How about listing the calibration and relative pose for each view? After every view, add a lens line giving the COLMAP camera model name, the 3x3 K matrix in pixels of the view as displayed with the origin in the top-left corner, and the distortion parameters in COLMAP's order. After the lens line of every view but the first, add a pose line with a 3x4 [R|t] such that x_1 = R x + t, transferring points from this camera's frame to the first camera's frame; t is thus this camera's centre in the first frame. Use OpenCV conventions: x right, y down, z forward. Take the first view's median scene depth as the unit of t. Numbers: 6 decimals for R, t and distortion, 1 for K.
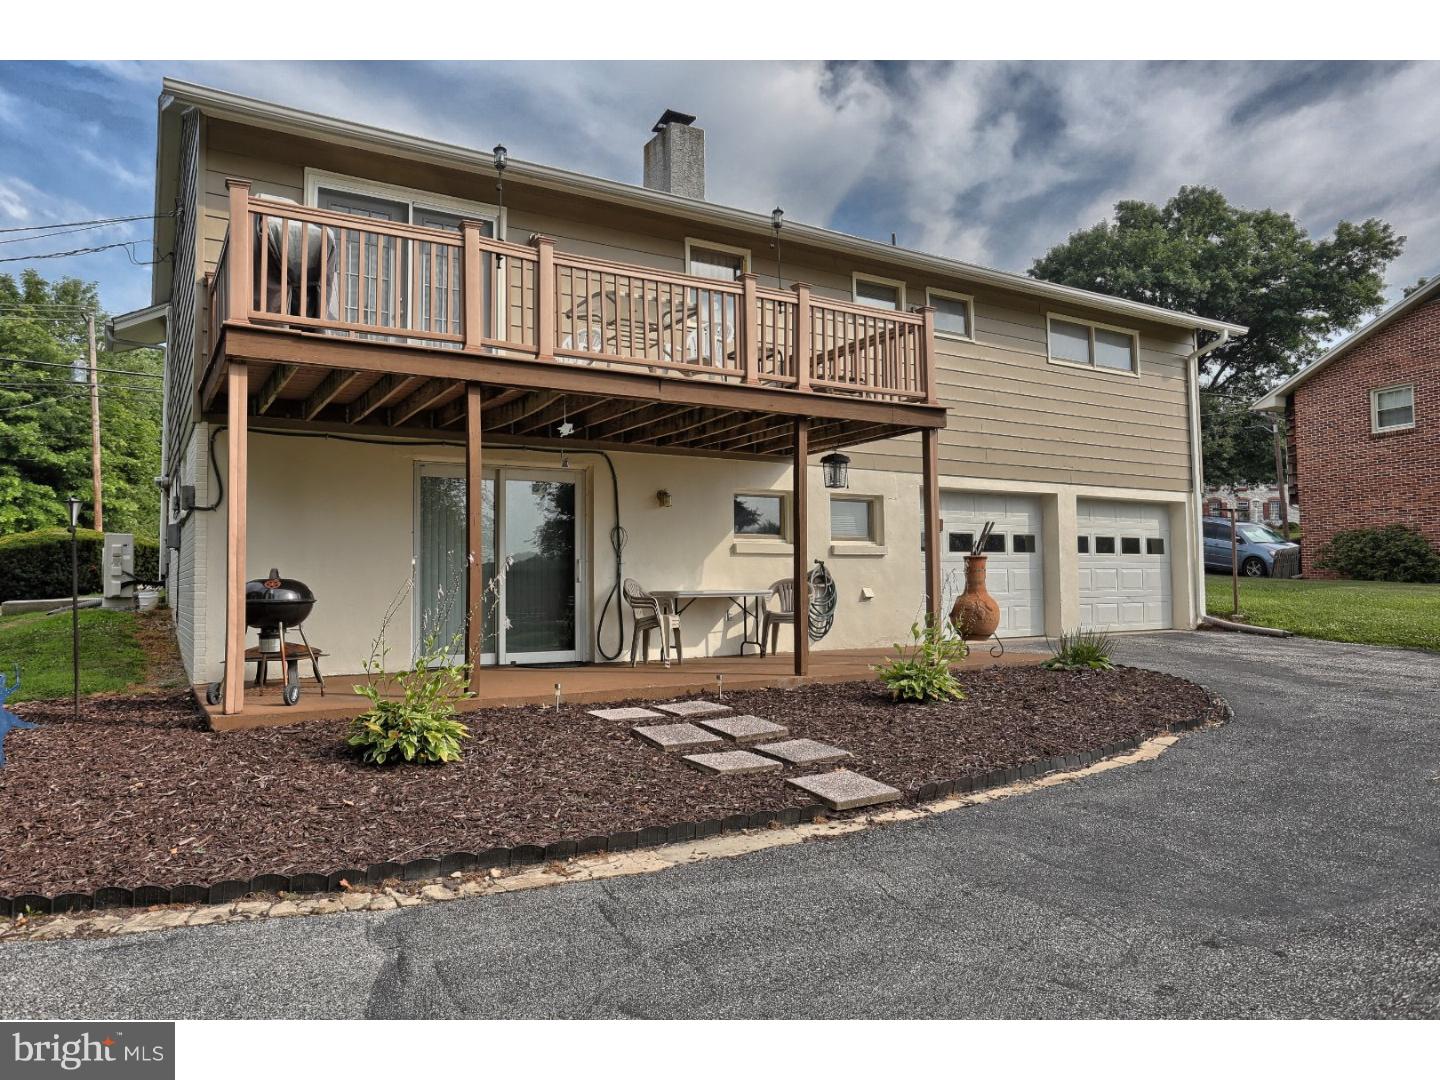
lens RADIAL K [[963.0, 0, 720.0], [0, 963.0, 540.0], [0, 0, 1]] dist [-0.000768, -0.000826]
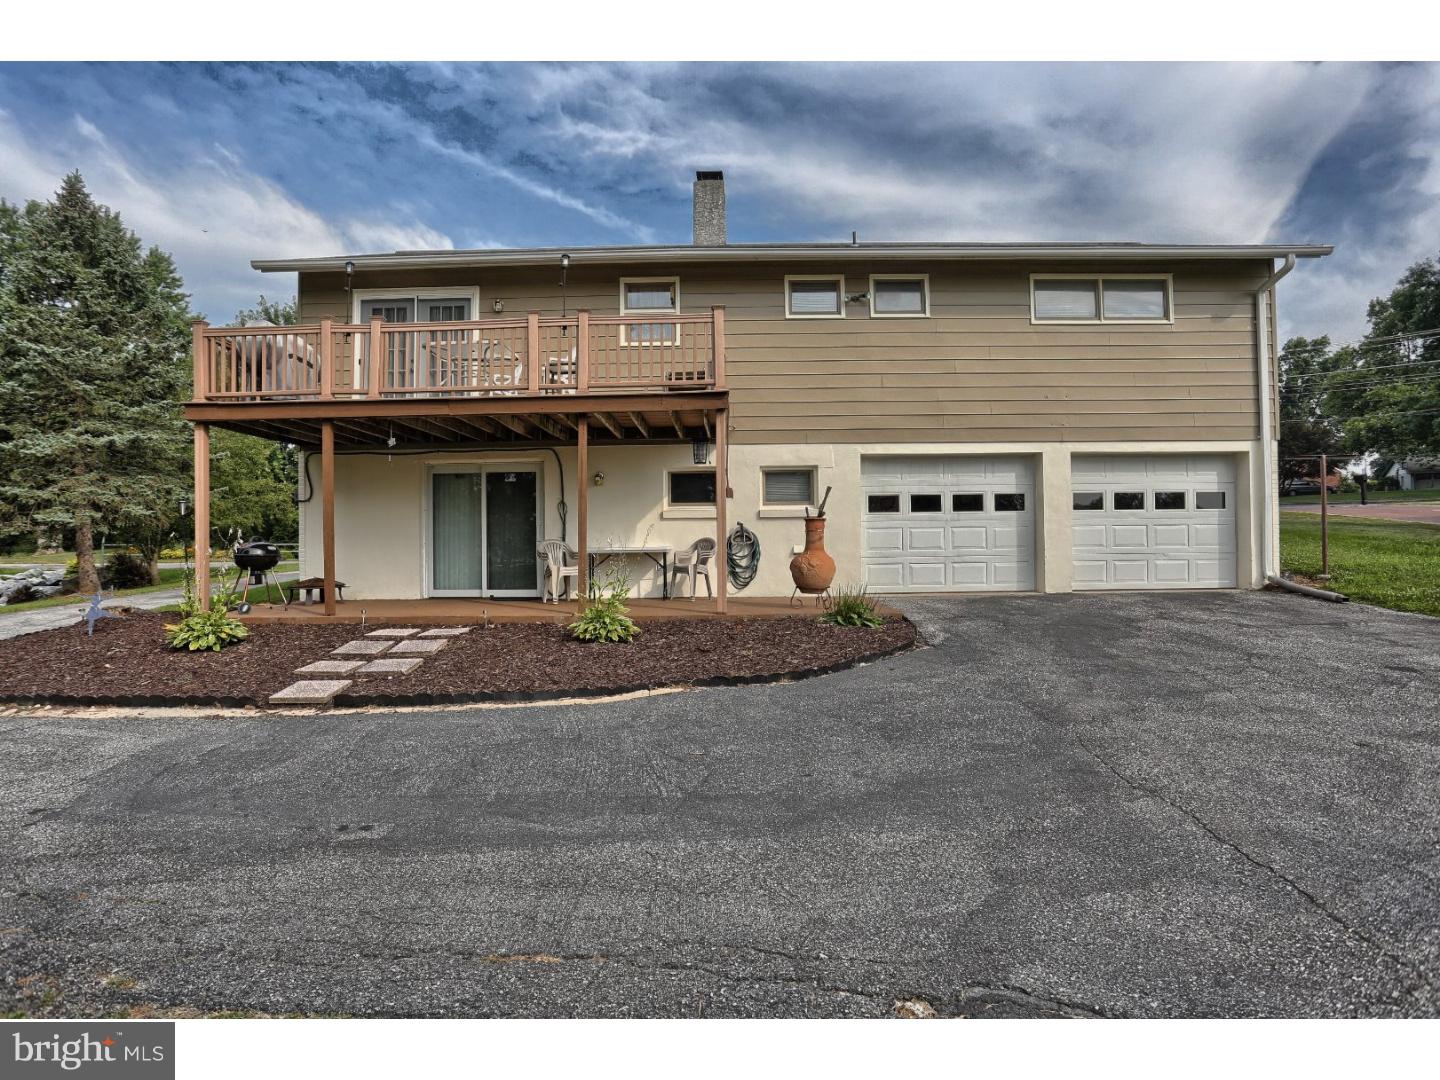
lens RADIAL K [[746.8, 0, 720.0], [0, 746.8, 540.0], [0, 0, 1]] dist [-0.045155, 0.017116]
pose [[0.849094, -0.000591, -0.528242, 0.503542], [0.027944, 0.998649, 0.043799, 0.000547], [0.527503, -0.051951, 0.847963, 0.163938]]
